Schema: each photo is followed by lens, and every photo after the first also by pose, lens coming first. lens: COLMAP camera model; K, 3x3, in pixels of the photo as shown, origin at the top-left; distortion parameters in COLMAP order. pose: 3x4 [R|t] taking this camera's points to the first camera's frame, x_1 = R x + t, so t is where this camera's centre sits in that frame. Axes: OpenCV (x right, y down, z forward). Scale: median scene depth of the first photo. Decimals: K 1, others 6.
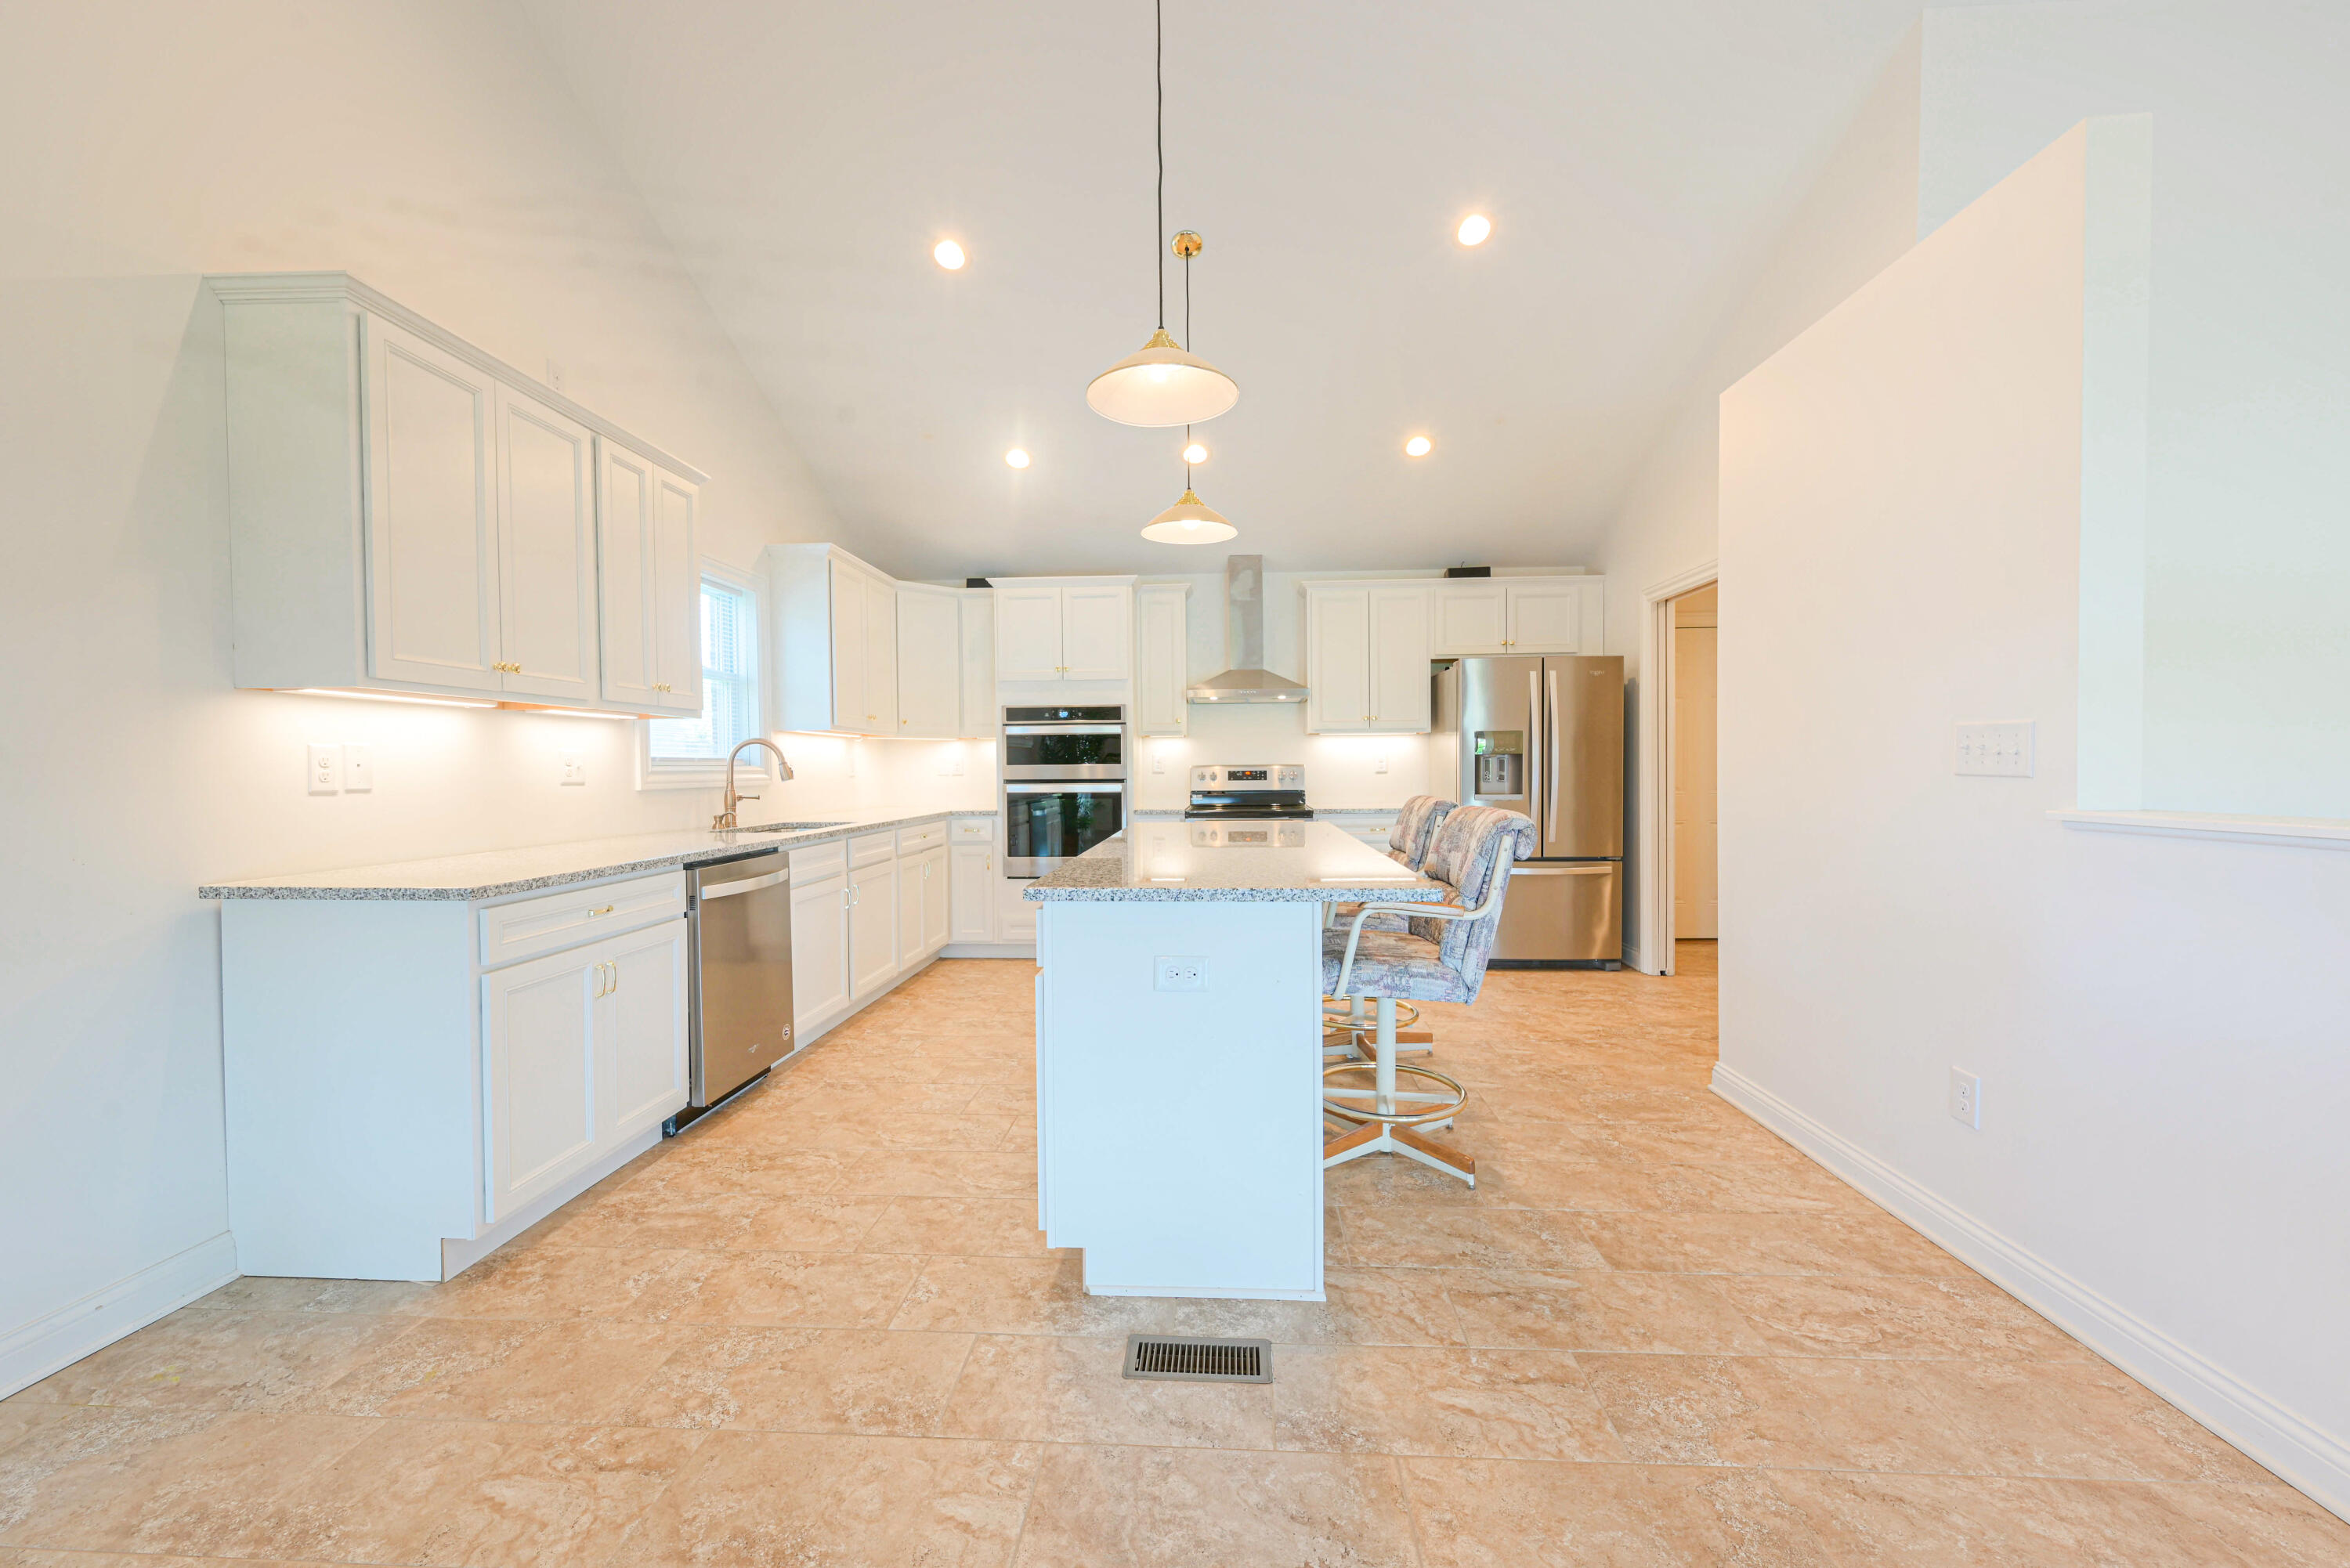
lens RADIAL K [[928.4, 0, 1177.8], [0, 928.4, 786.7], [0, 0, 1]] dist [0.001138, -0.000829]
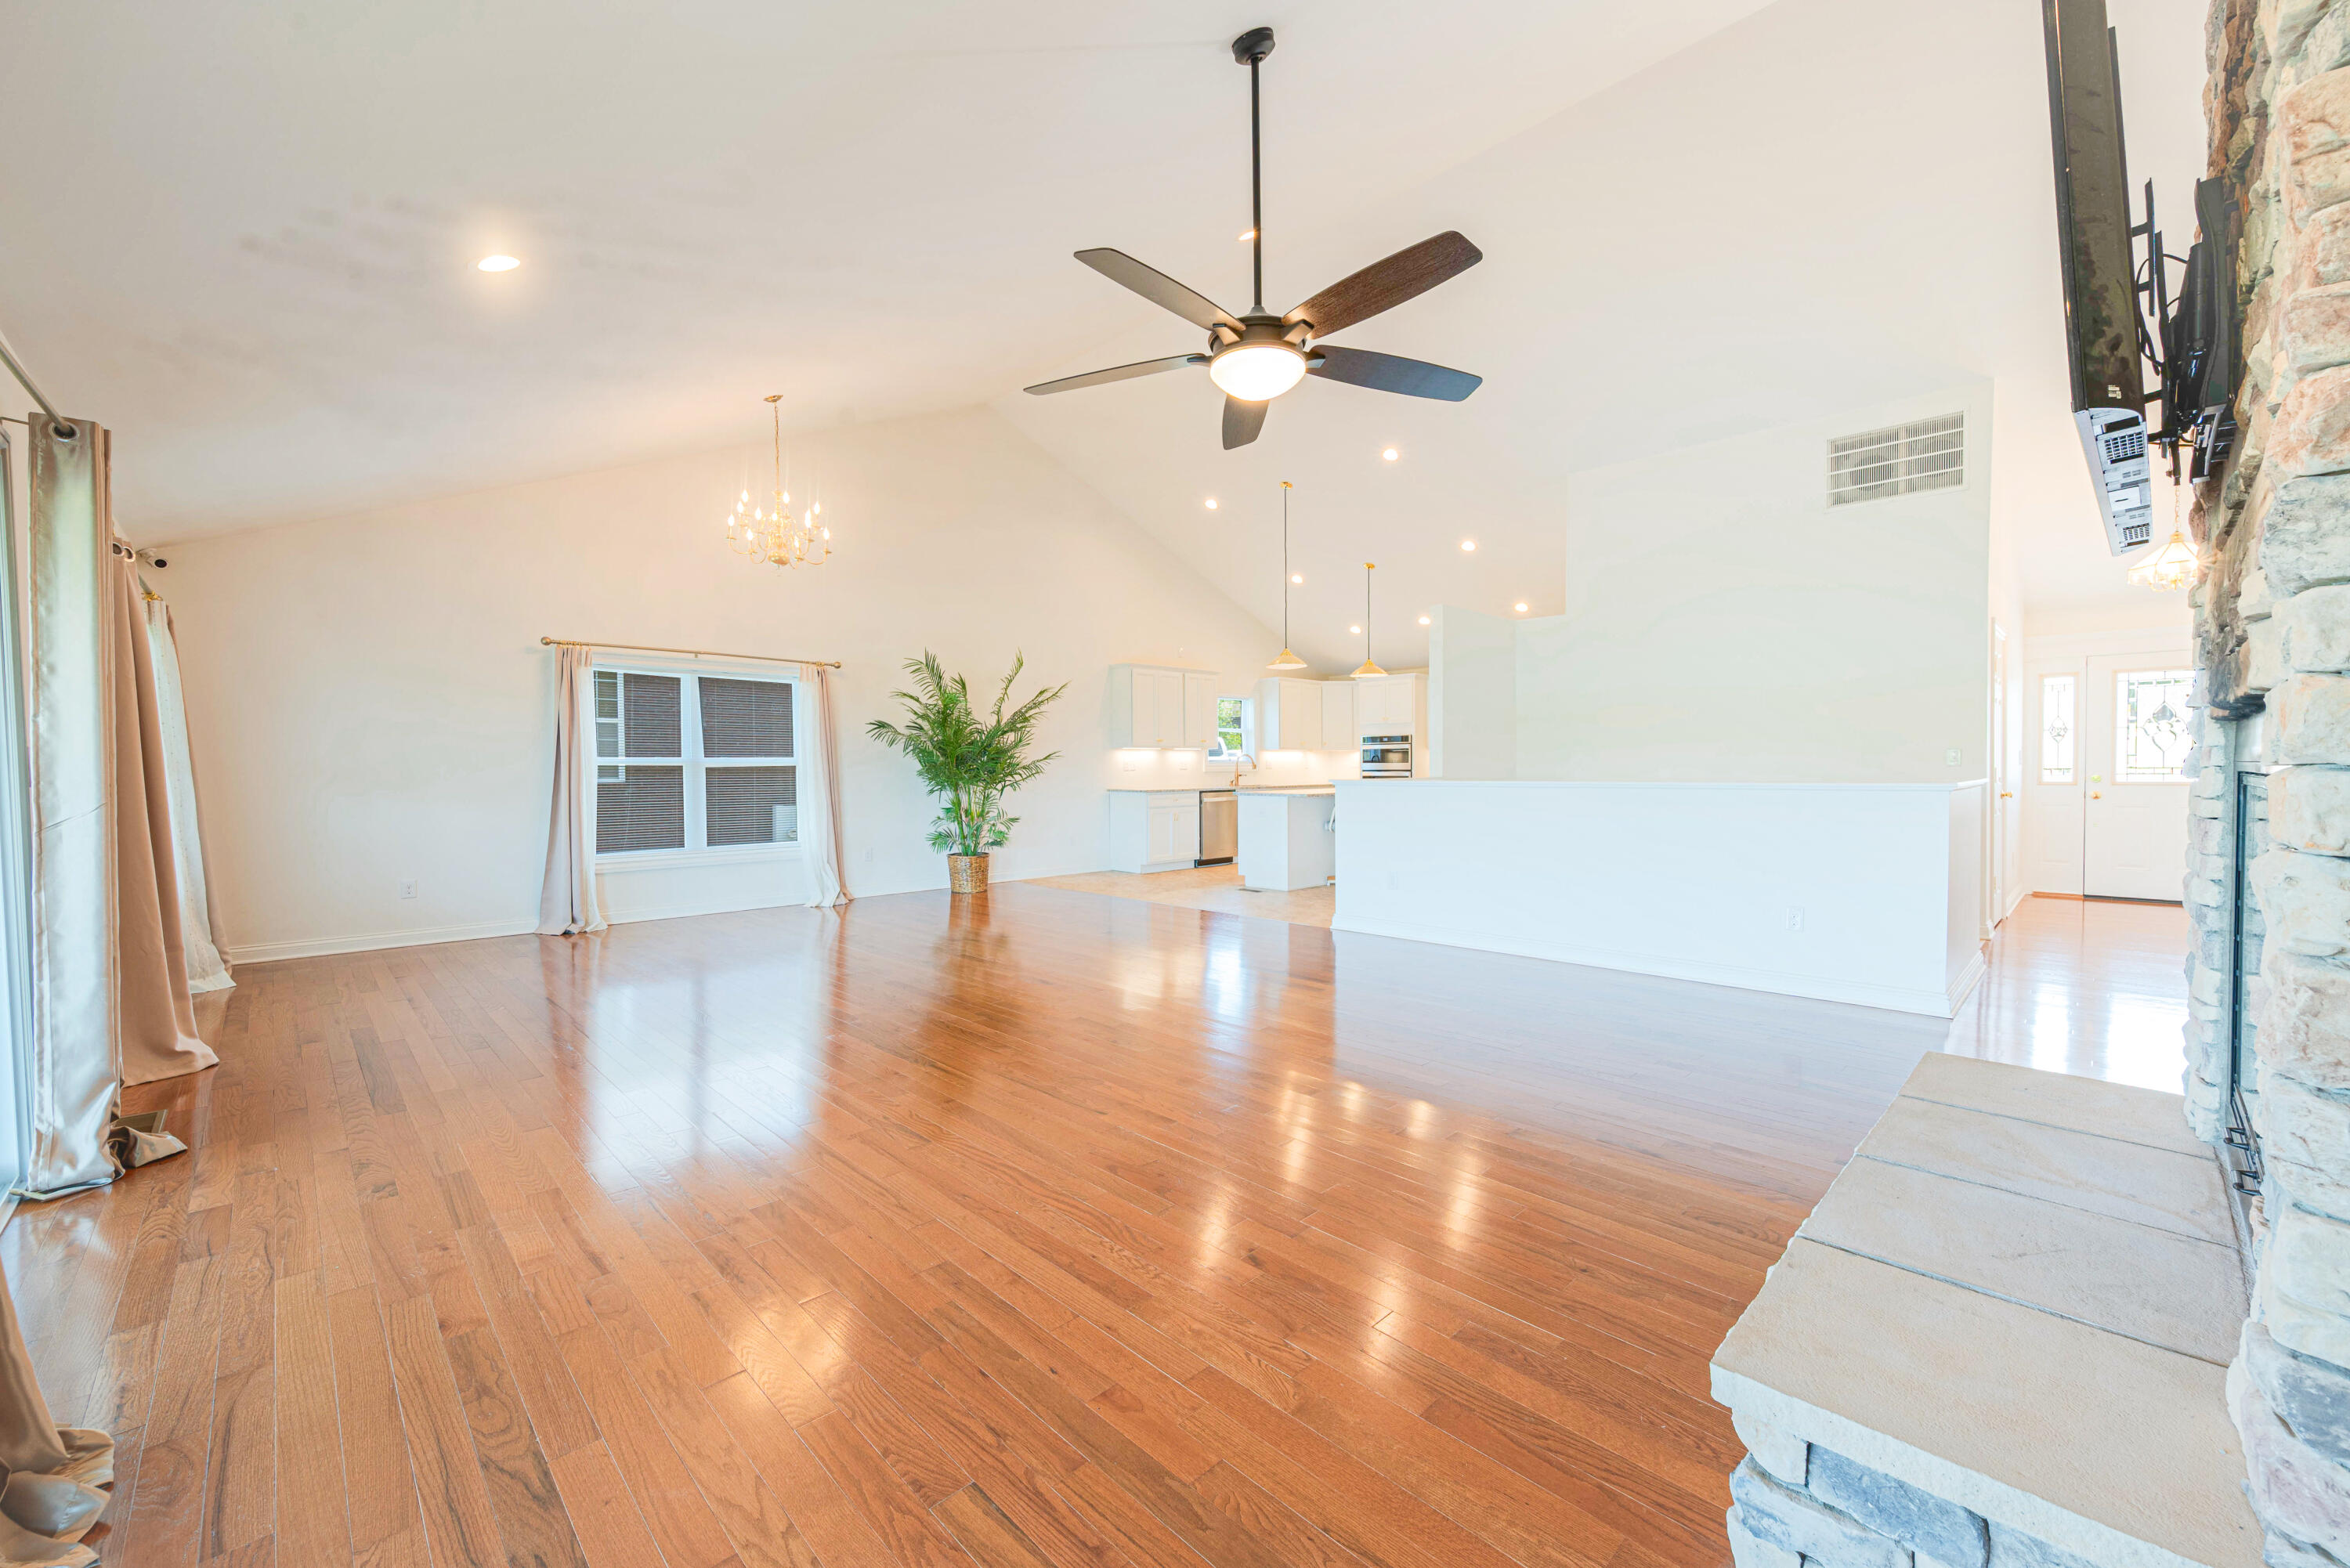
lens RADIAL K [[928.4, 0, 1177.8], [0, 928.4, 786.7], [0, 0, 1]] dist [0.001138, -0.000829]
pose [[0.738281, 0.015049, -0.674325, 1.766481], [-0.013241, 0.999882, 0.007819, 0.036860], [0.674363, 0.003156, 0.738393, -1.651951]]
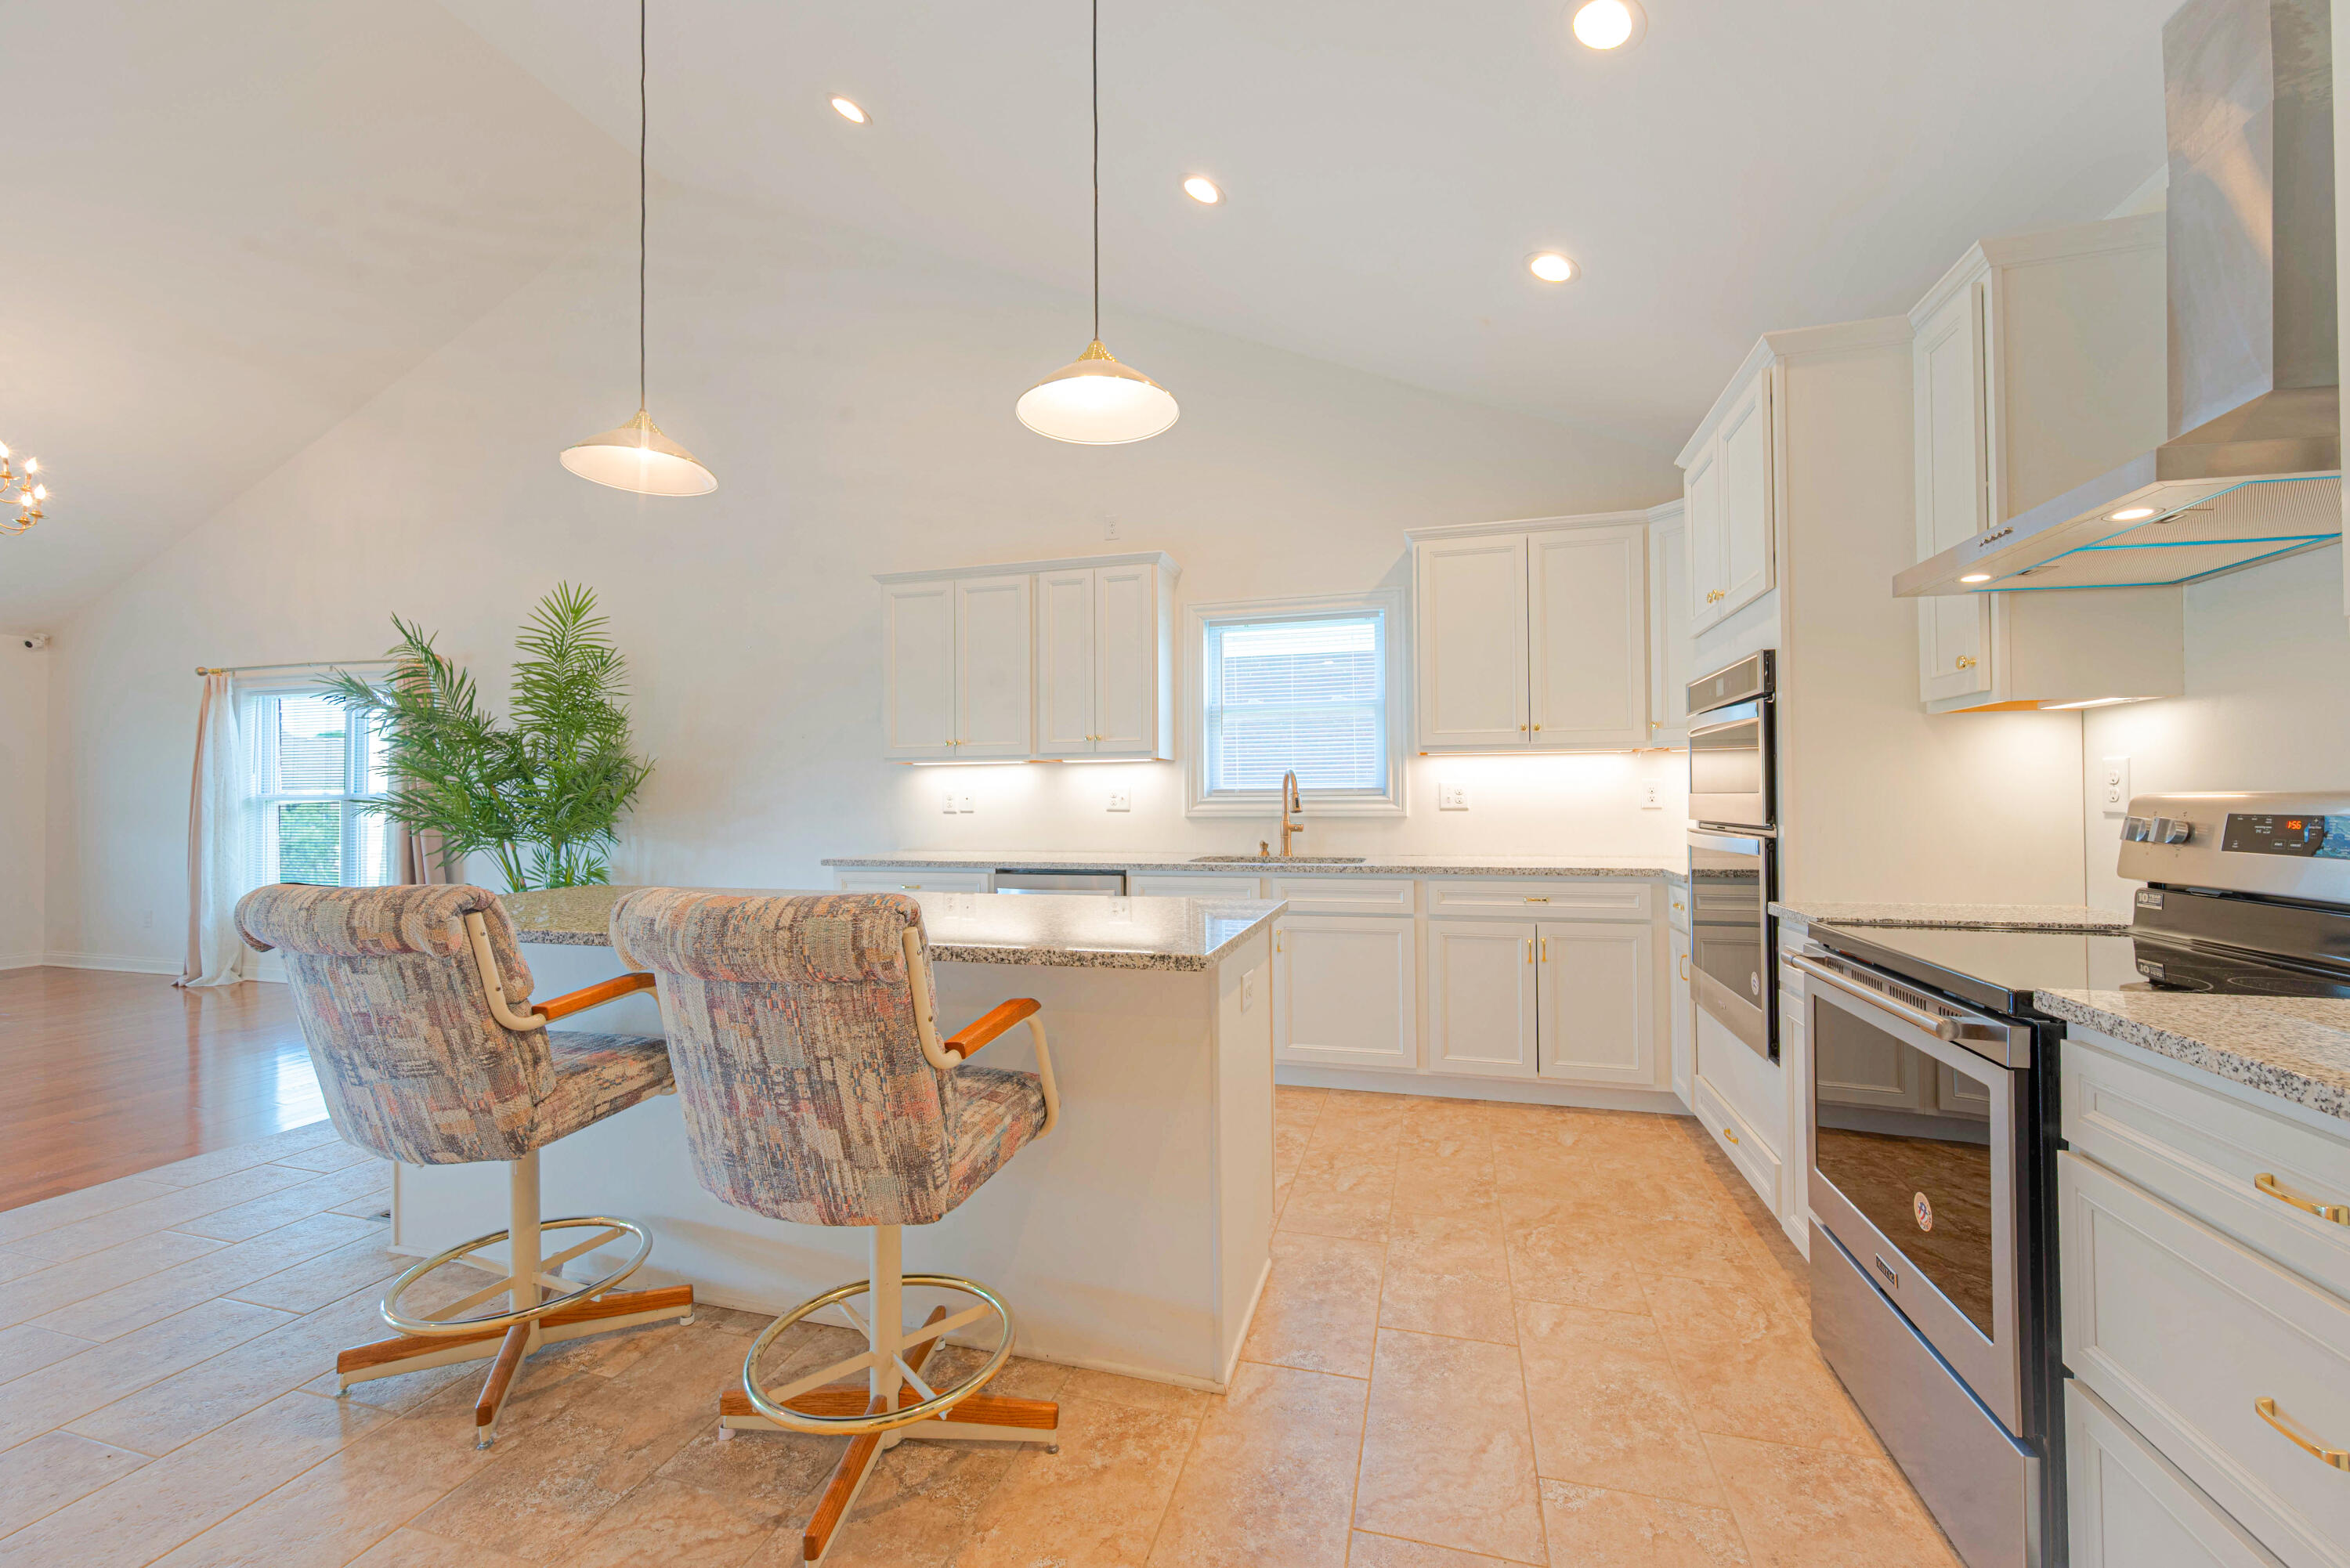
lens RADIAL K [[928.4, 0, 1177.8], [0, 928.4, 786.7], [0, 0, 1]] dist [0.001138, -0.000829]
pose [[-0.213530, -0.004115, -0.976928, 0.746478], [-0.013264, 0.999911, -0.001313, -0.041005], [0.976846, 0.012677, -0.213566, 1.503921]]
